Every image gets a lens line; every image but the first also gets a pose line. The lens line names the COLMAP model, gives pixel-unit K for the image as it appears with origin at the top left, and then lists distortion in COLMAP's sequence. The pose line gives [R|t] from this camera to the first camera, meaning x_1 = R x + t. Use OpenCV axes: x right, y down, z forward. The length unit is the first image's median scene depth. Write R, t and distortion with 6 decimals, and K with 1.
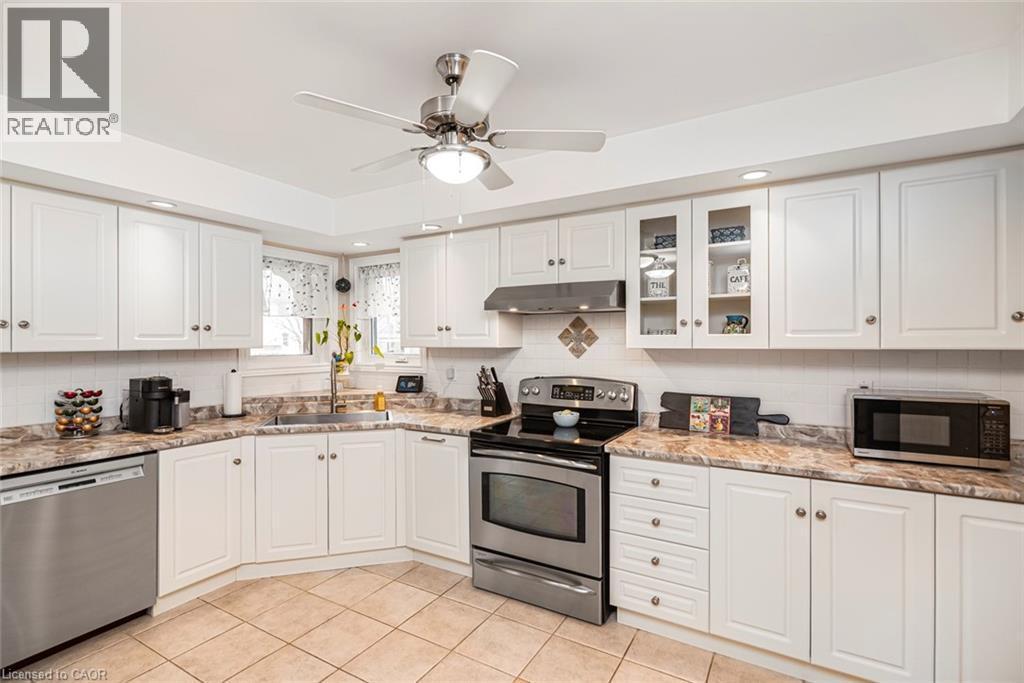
lens RADIAL K [[471.1, 0, 501.6], [0, 471.1, 344.1], [0, 0, 1]] dist [0.015005, -0.000768]
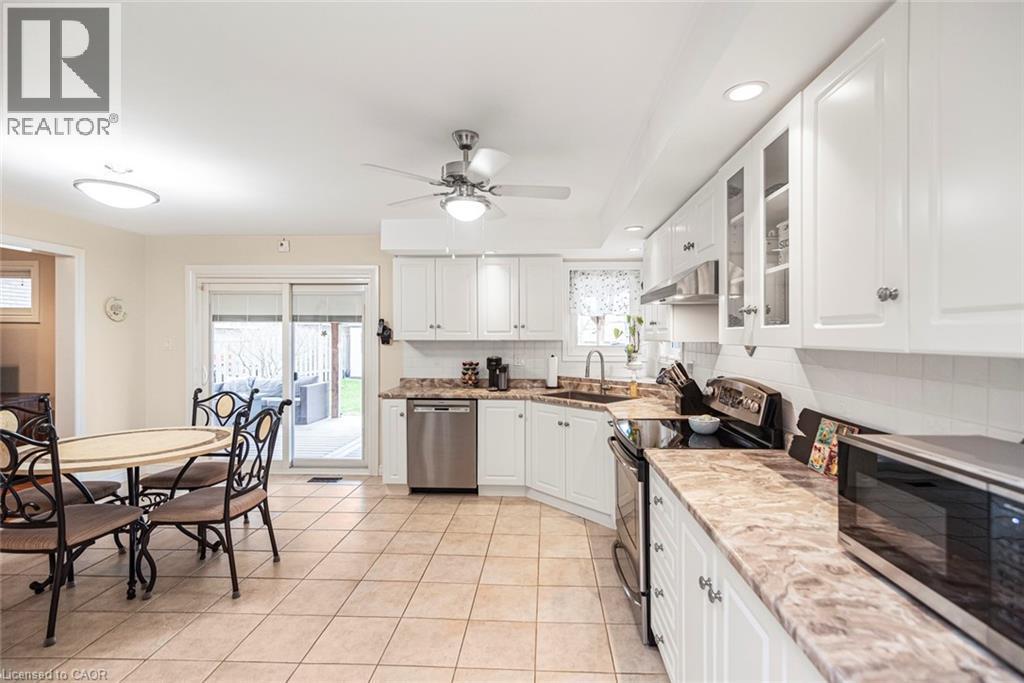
lens RADIAL K [[471.1, 0, 537.1], [0, 471.1, 346.0], [0, 0, 1]] dist [0.015005, -0.000768]
pose [[0.499686, 0.021175, -0.865948, 0.749105], [-0.006784, 0.999766, 0.020533, -0.002677], [0.866180, -0.004385, 0.499712, 0.302454]]
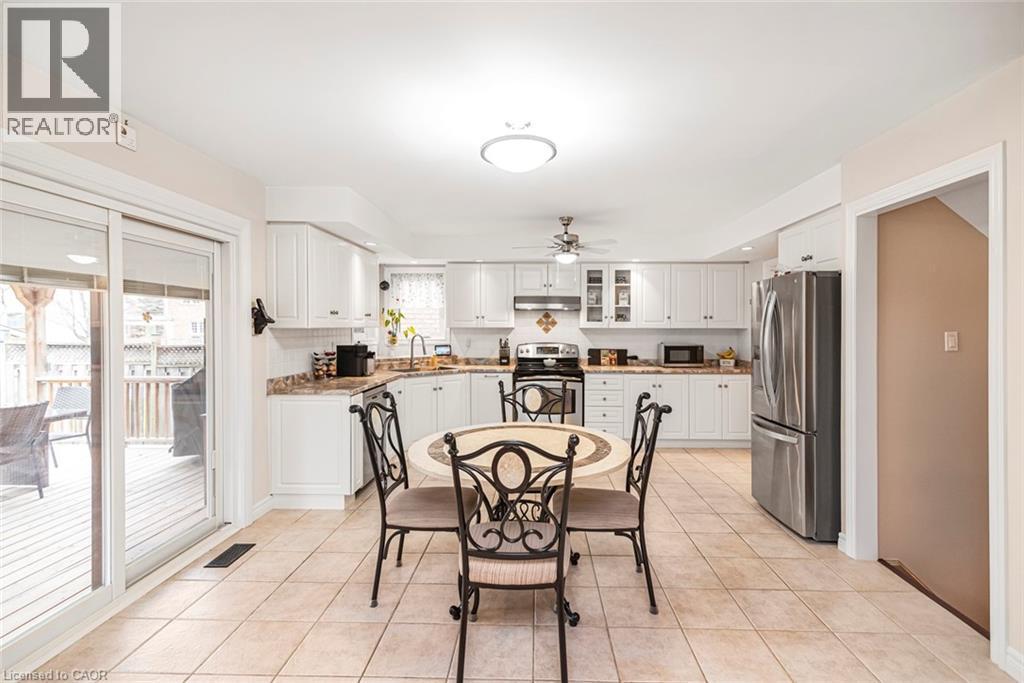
lens RADIAL K [[471.1, 0, 527.3], [0, 471.1, 335.5], [0, 0, 1]] dist [0.015005, -0.000768]
pose [[0.858856, -0.005018, 0.512193, -1.051340], [-0.002147, 0.999908, 0.013396, 0.015015], [-0.512213, -0.012605, 0.858766, -0.736528]]
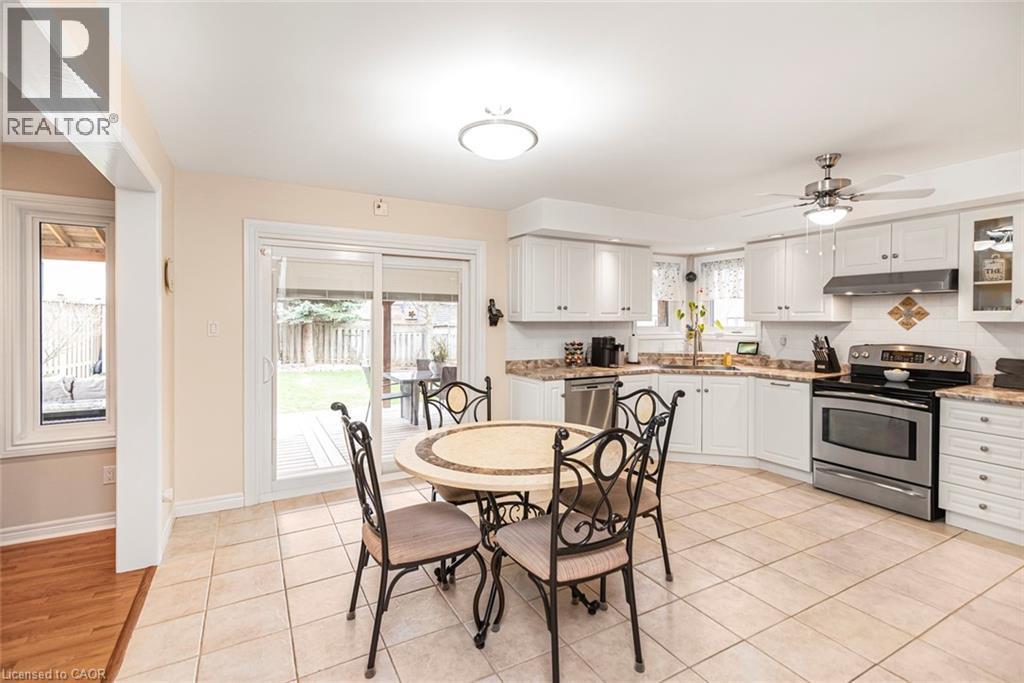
lens RADIAL K [[471.1, 0, 524.1], [0, 471.1, 326.4], [0, 0, 1]] dist [0.015005, -0.000768]
pose [[0.880610, 0.010079, -0.473734, -0.159779], [-0.005082, 0.999917, 0.011827, 0.011840], [0.473814, -0.008008, 0.880588, -0.694457]]
